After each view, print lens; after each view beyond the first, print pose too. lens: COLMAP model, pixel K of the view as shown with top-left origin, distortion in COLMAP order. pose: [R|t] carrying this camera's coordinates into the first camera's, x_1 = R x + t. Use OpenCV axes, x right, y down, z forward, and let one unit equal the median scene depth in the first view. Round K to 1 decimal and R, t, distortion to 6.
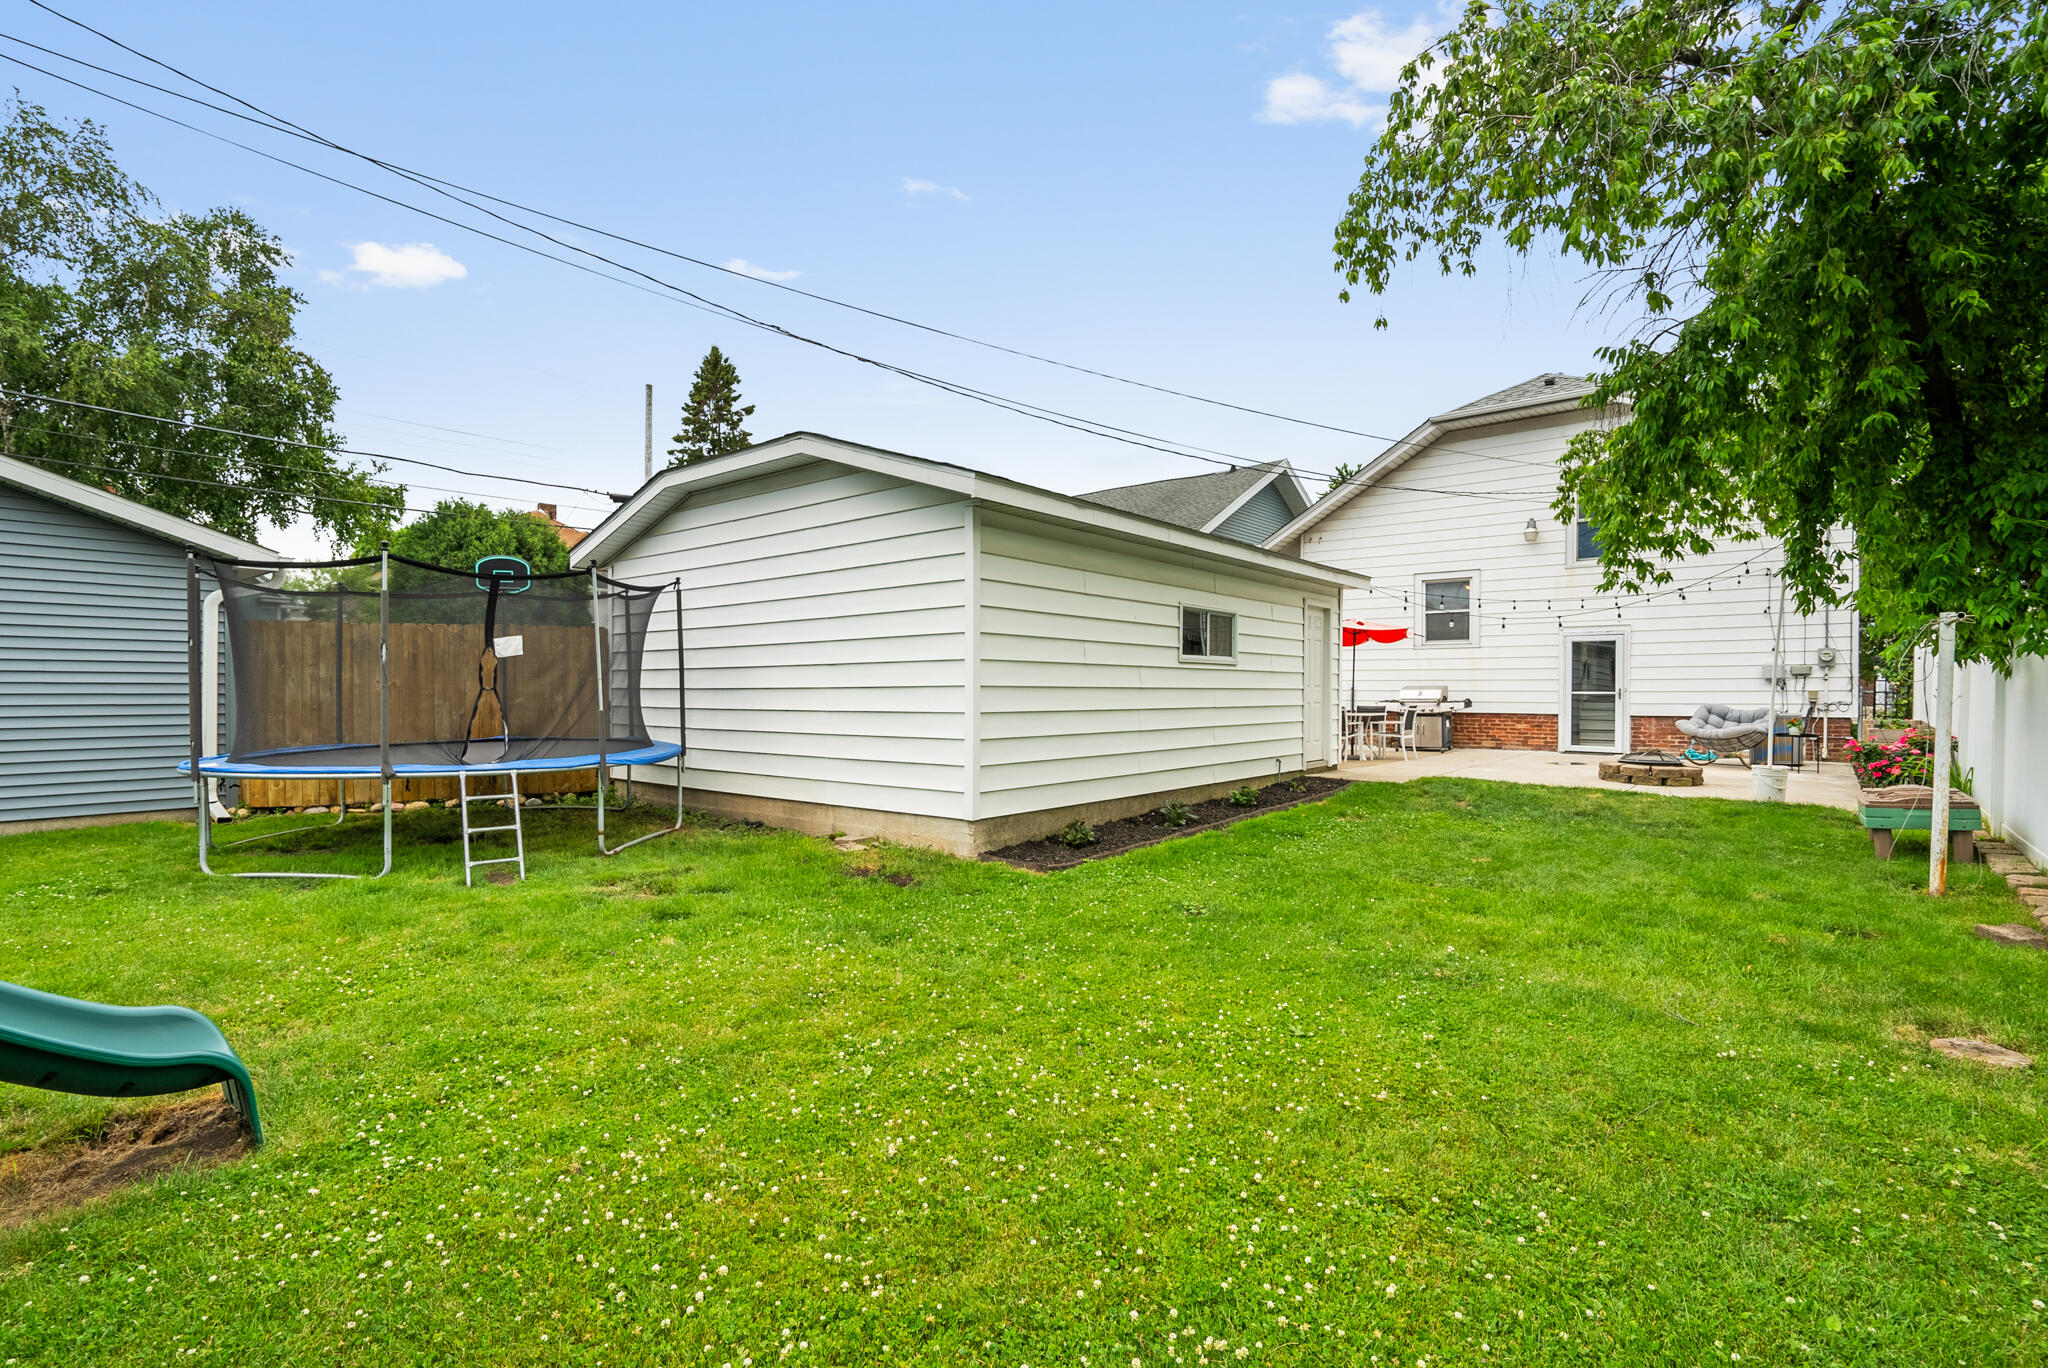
lens RADIAL K [[949.0, 0, 1019.0], [0, 949.0, 703.1], [0, 0, 1]] dist [-0.011908, 0.000226]
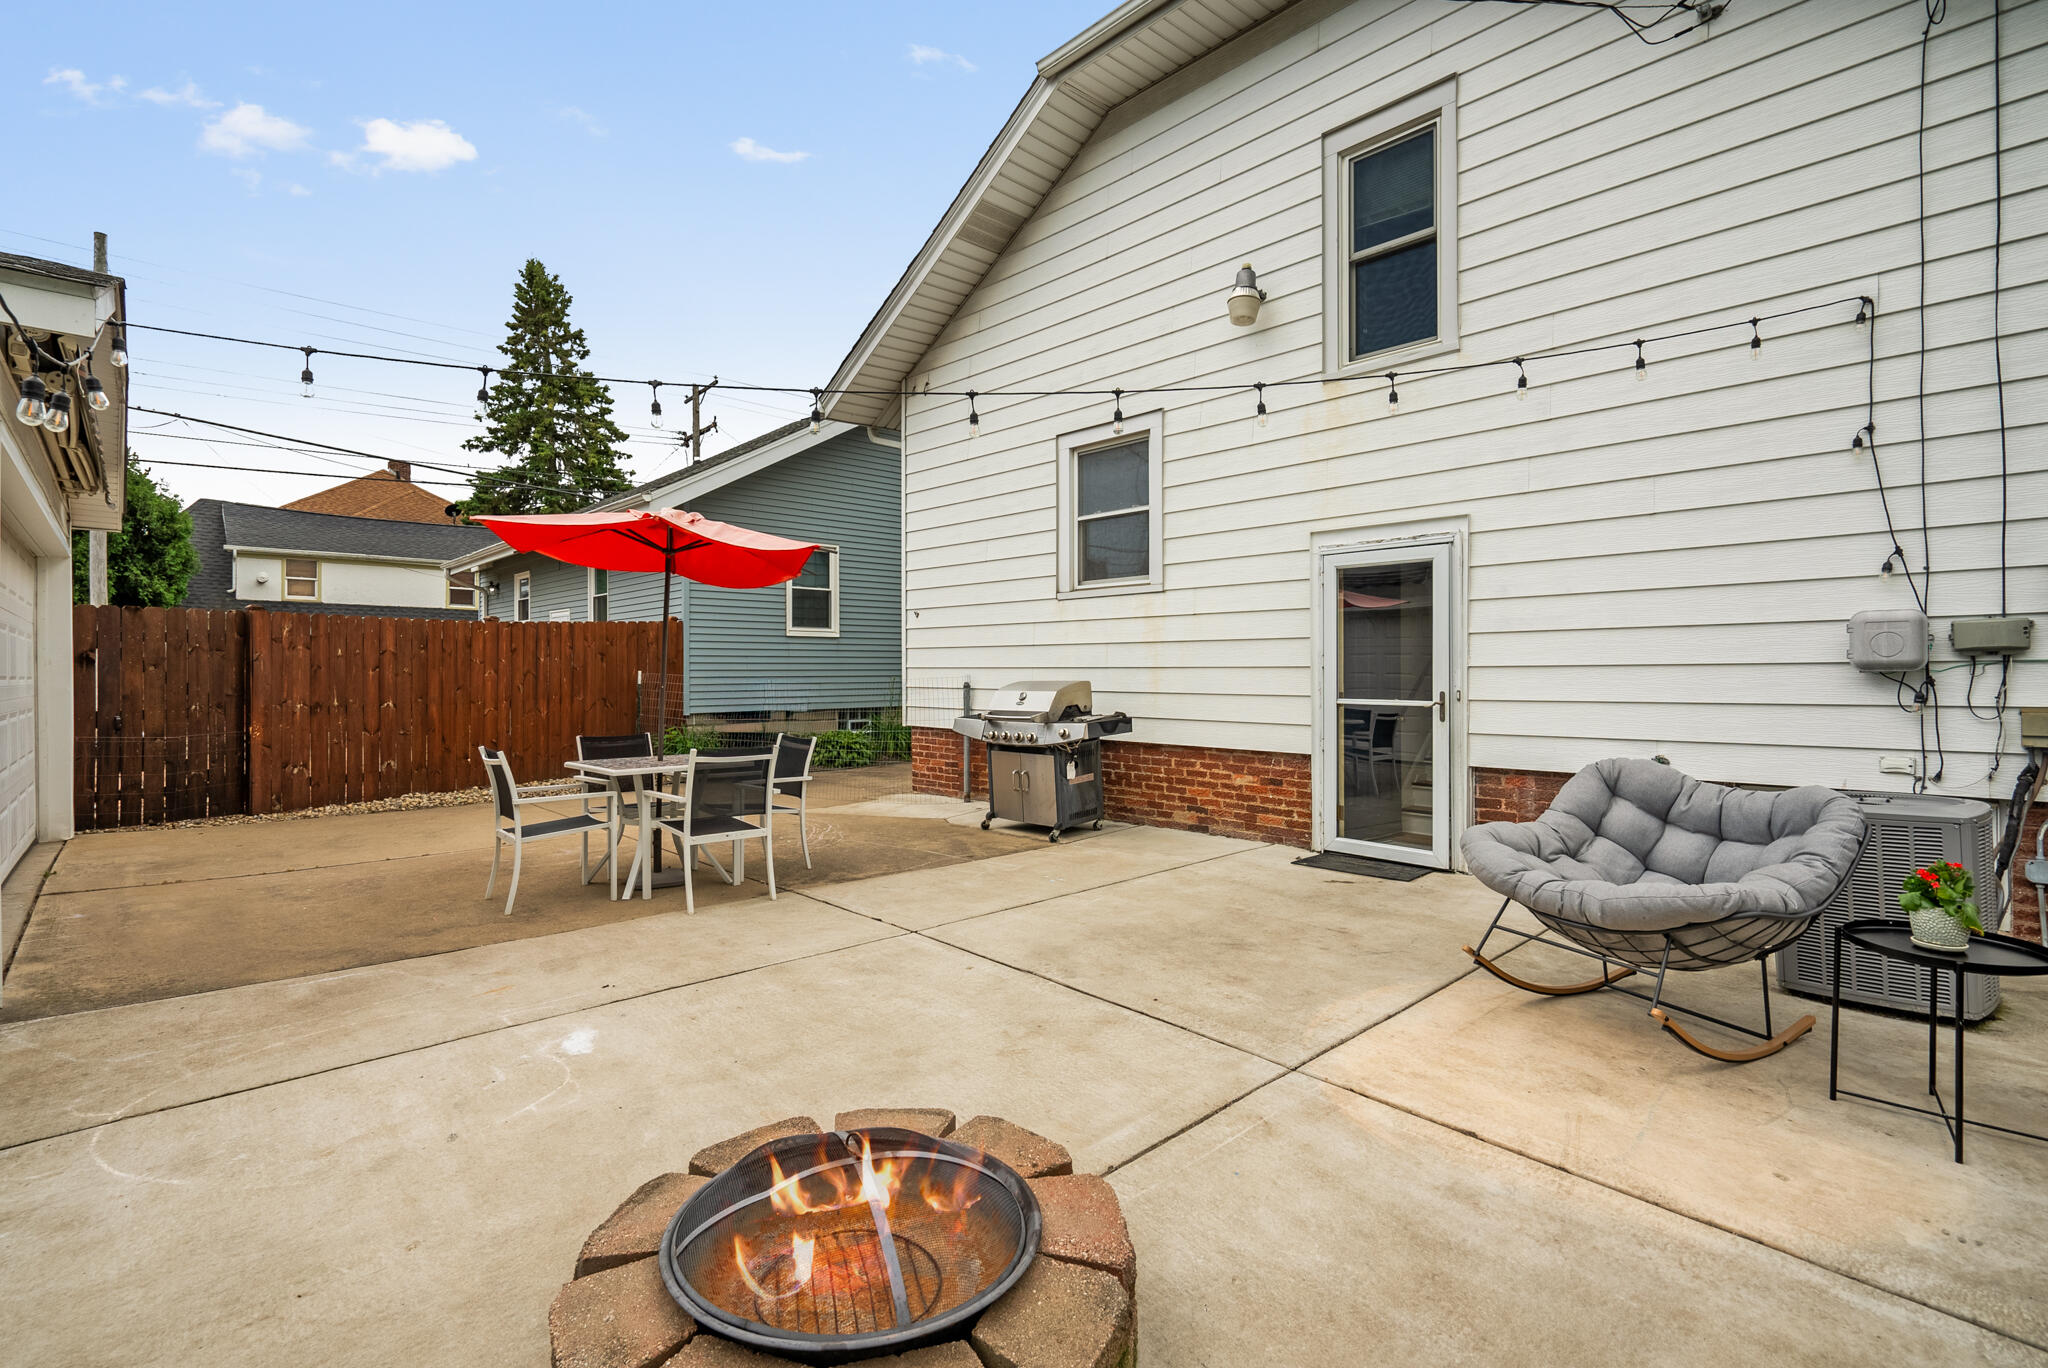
lens RADIAL K [[949.0, 0, 1031.2], [0, 949.0, 674.6], [0, 0, 1]] dist [-0.011908, 0.000226]
pose [[0.990935, 0.001355, -0.134338, 0.489297], [-0.003130, 0.999911, -0.013002, -0.015615], [0.134308, 0.013305, 0.990850, 0.572382]]
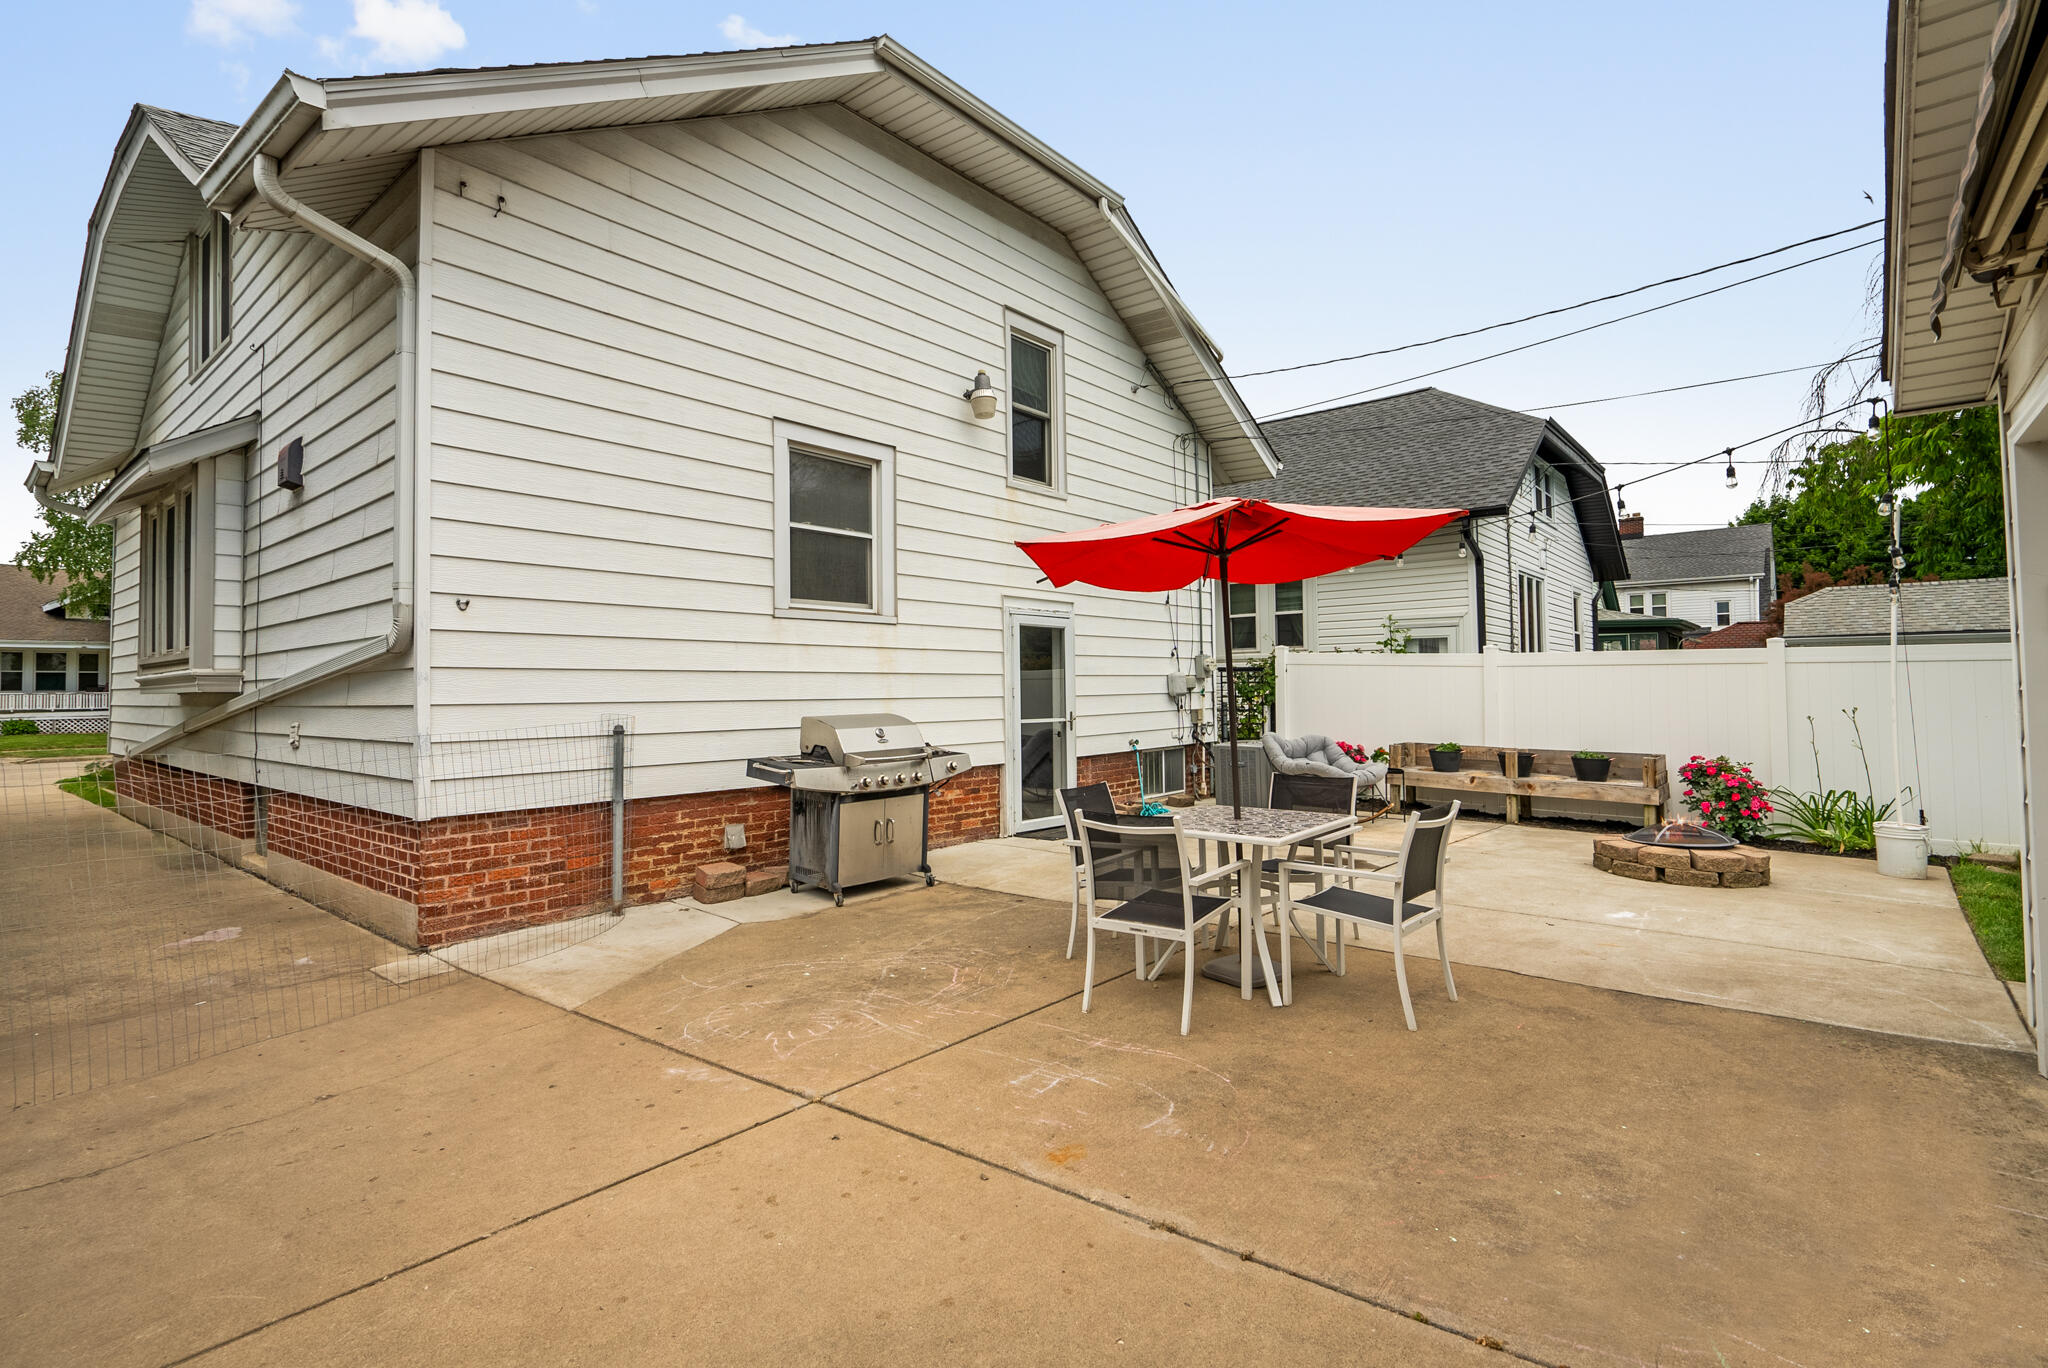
lens RADIAL K [[949.0, 0, 1032.0], [0, 949.0, 656.9], [0, 0, 1]] dist [-0.011908, 0.000226]
pose [[0.020528, 0.037156, 0.999099, 0.050140], [0.027506, 0.998910, -0.037714, -0.025726], [-0.999411, 0.028255, 0.019484, 0.936434]]
